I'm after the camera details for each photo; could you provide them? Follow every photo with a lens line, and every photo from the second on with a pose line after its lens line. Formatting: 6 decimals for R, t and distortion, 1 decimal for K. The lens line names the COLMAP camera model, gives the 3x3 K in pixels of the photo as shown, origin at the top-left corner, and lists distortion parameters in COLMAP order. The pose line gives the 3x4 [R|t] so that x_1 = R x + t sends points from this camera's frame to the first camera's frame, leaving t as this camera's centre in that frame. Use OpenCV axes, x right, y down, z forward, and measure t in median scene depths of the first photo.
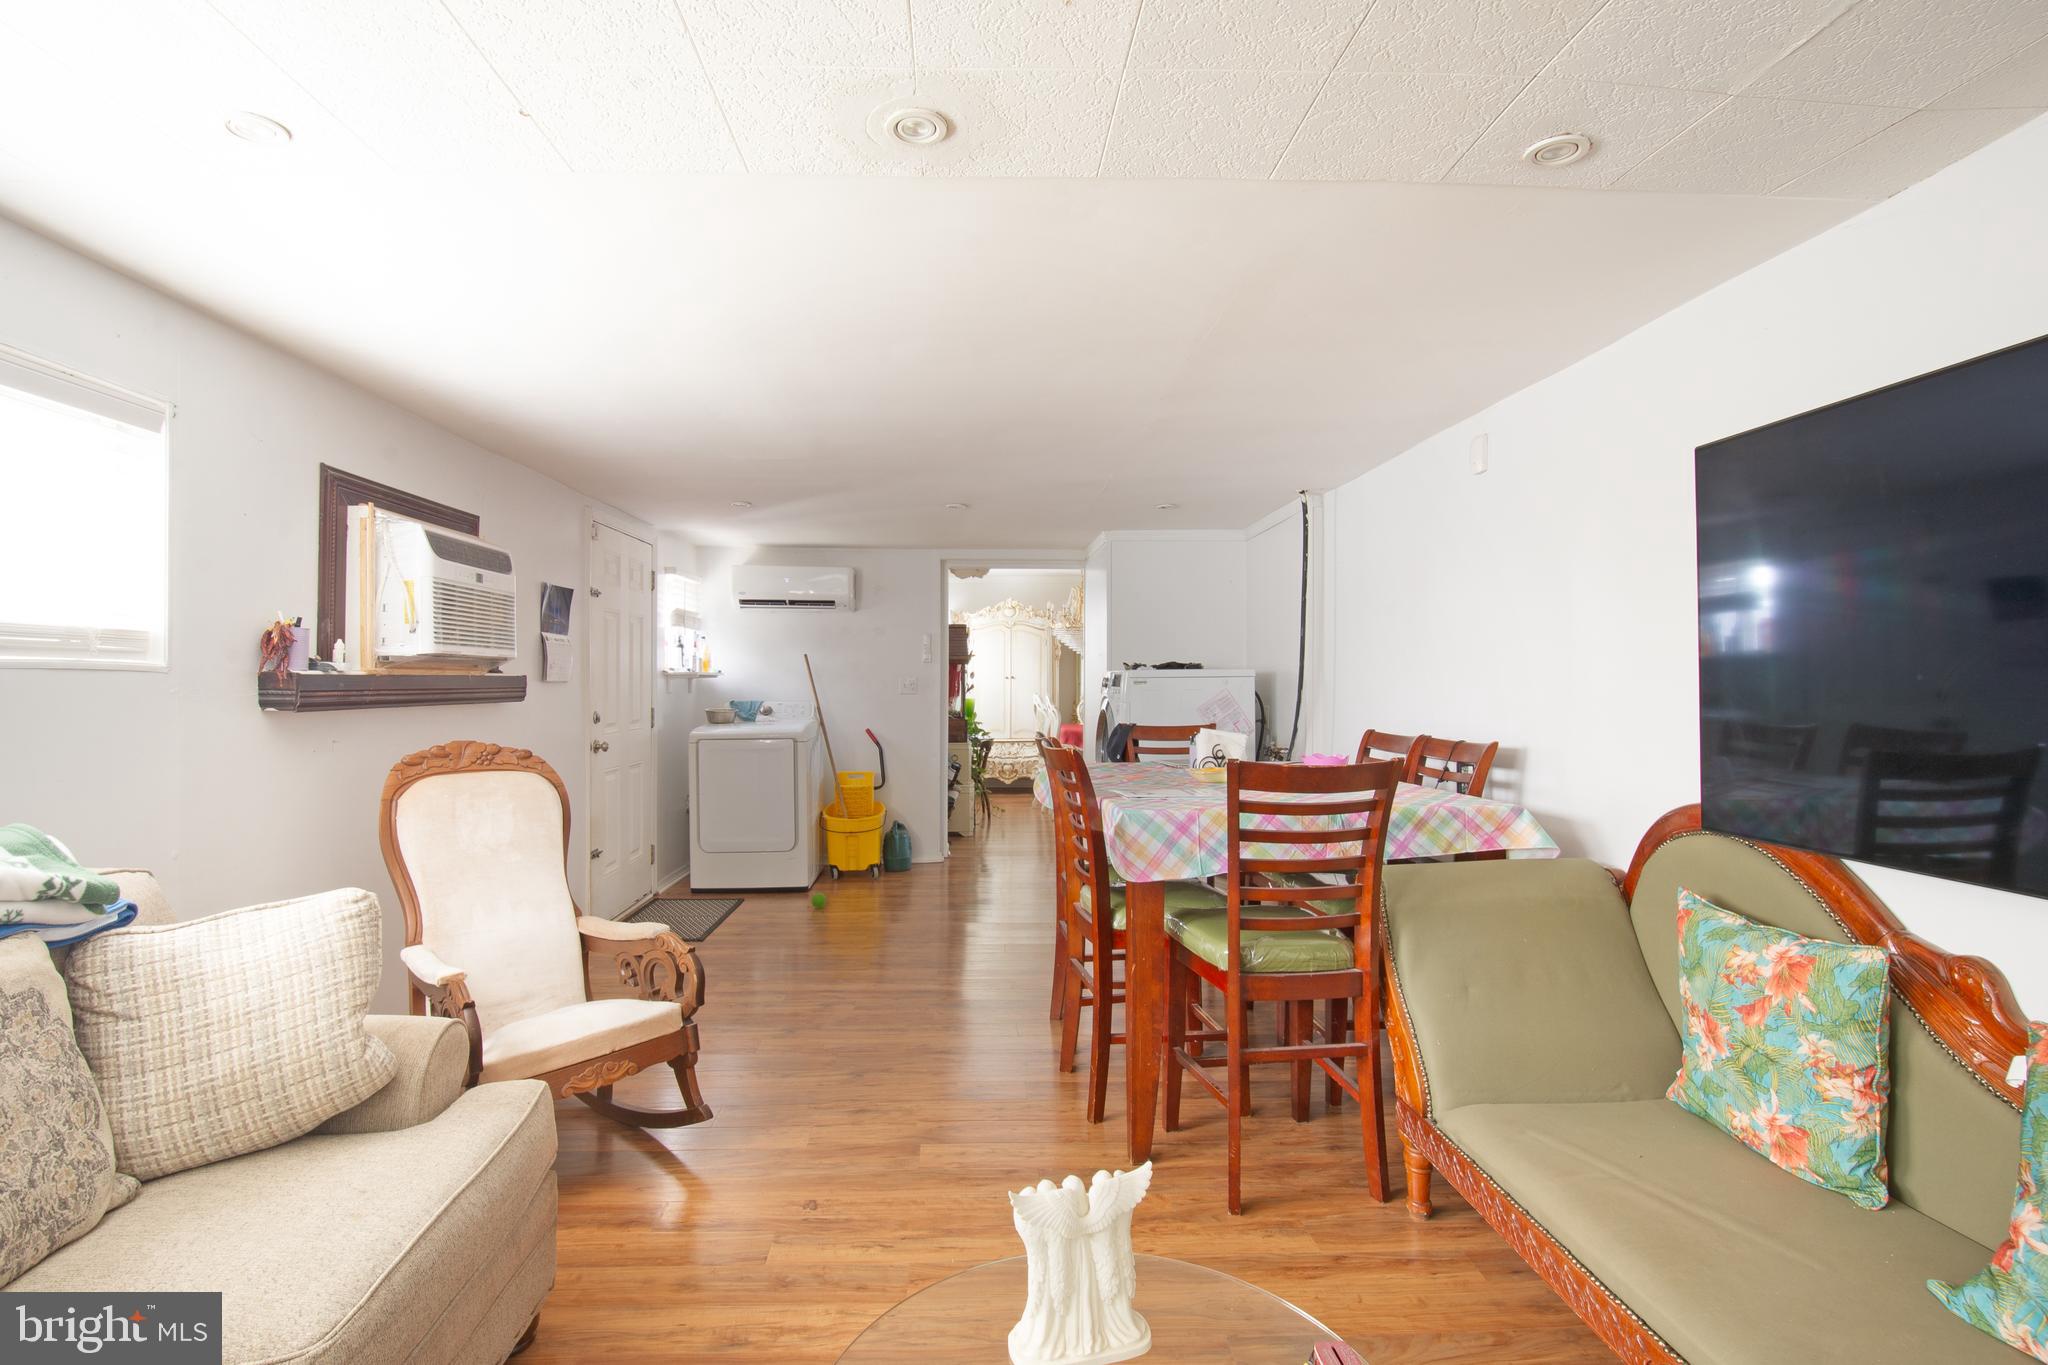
lens RADIAL K [[962.6, 0, 1020.7], [0, 962.6, 681.5], [0, 0, 1]] dist [-0.020657, -0.003444]
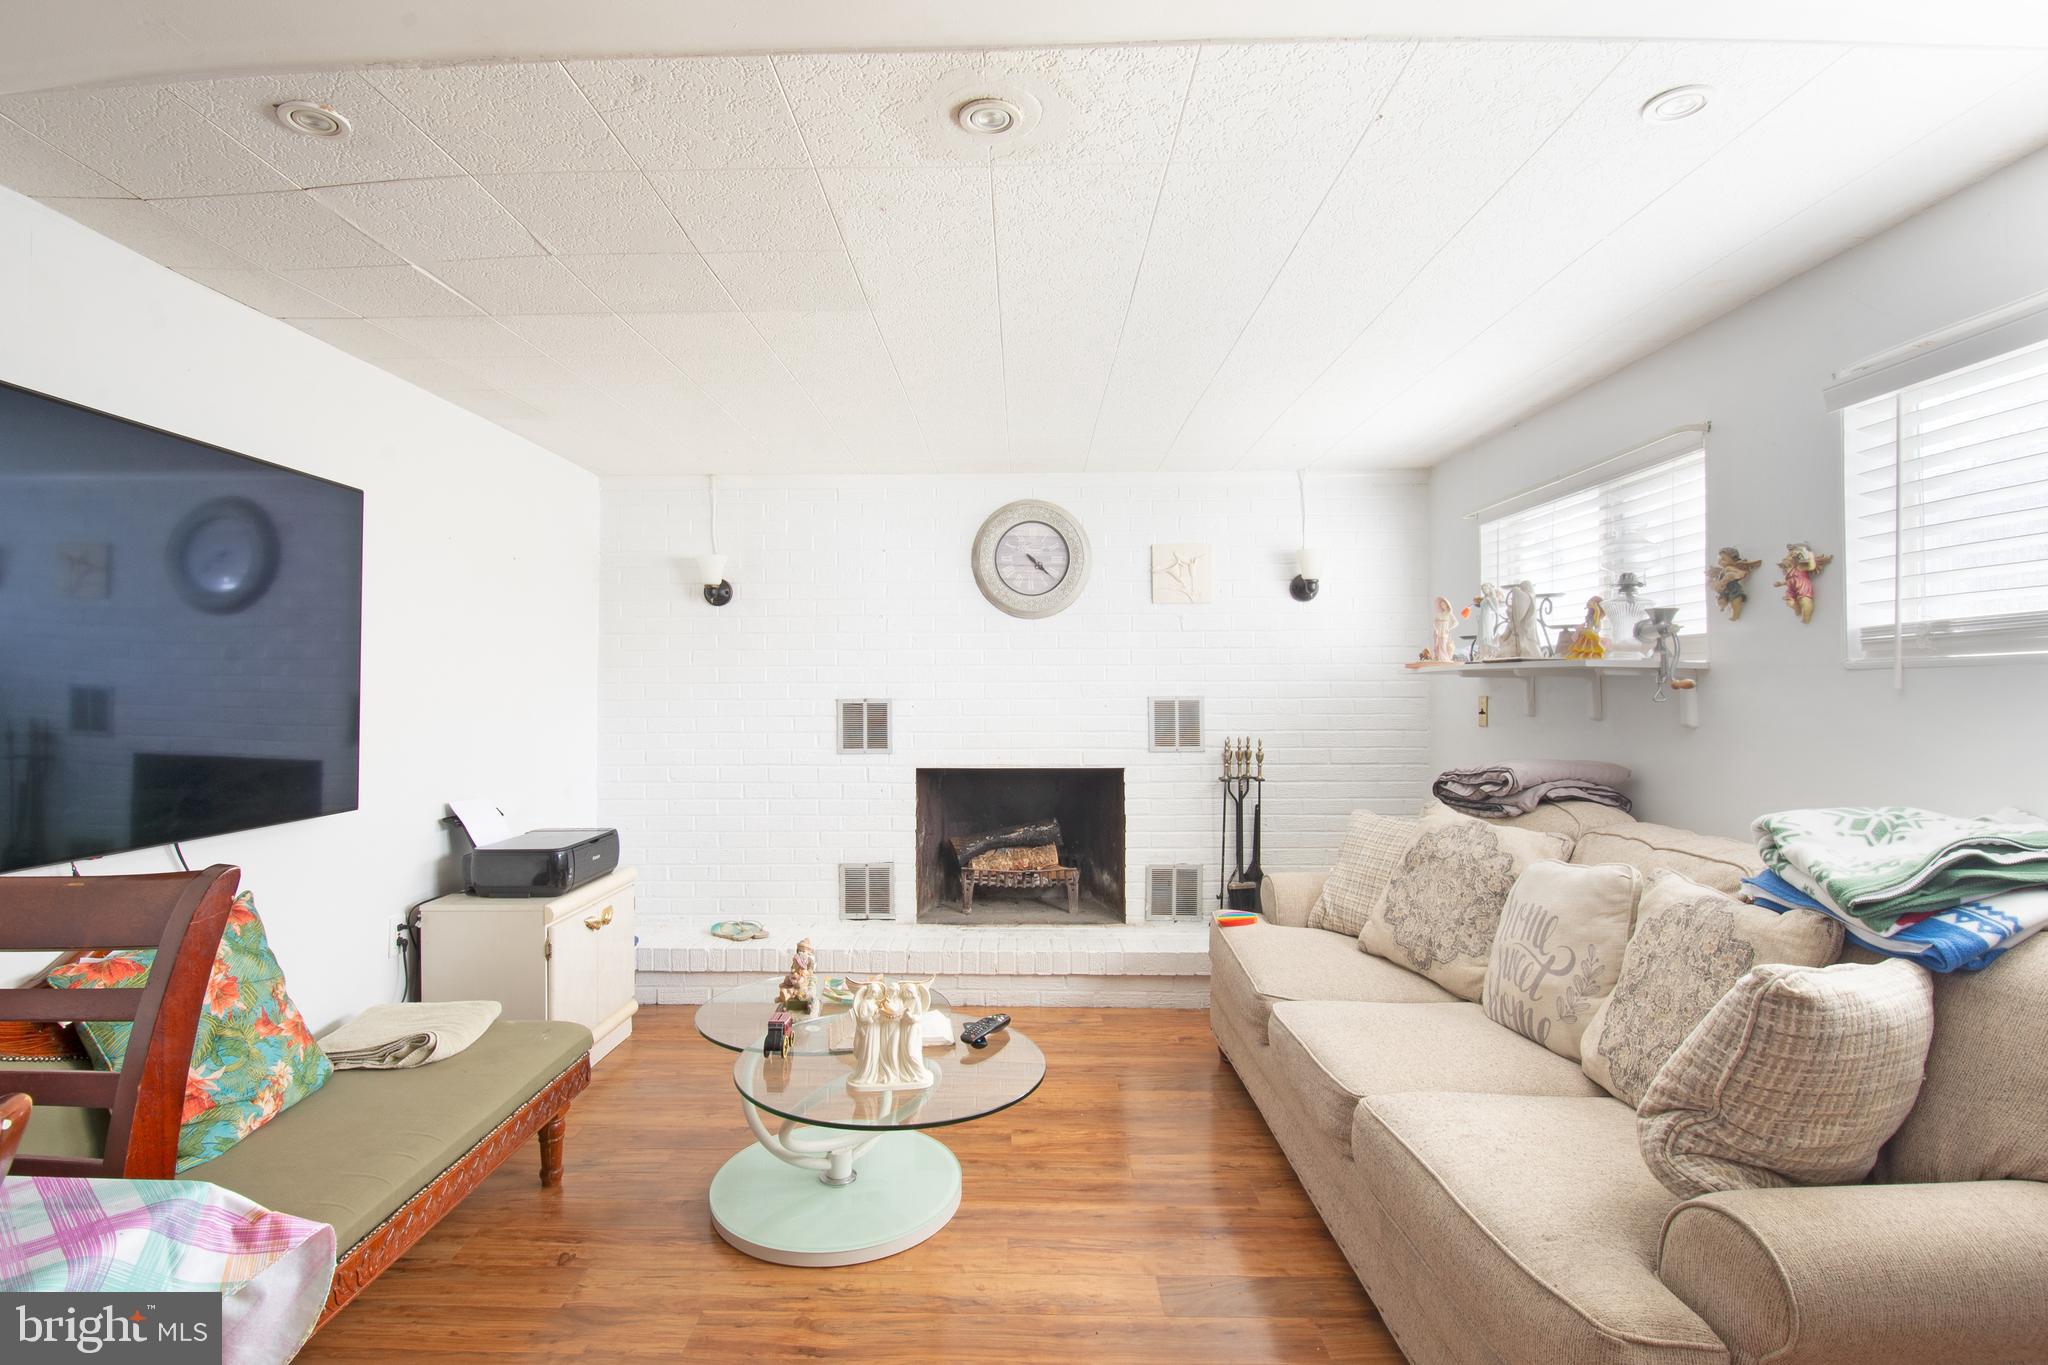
lens RADIAL K [[962.6, 0, 1021.3], [0, 962.6, 679.8], [0, 0, 1]] dist [-0.020657, -0.003444]
pose [[-0.998568, 0.002721, 0.053430, -0.227550], [0.002204, 0.999950, -0.009717, 0.010646], [-0.053454, -0.009585, -0.998524, 2.333371]]
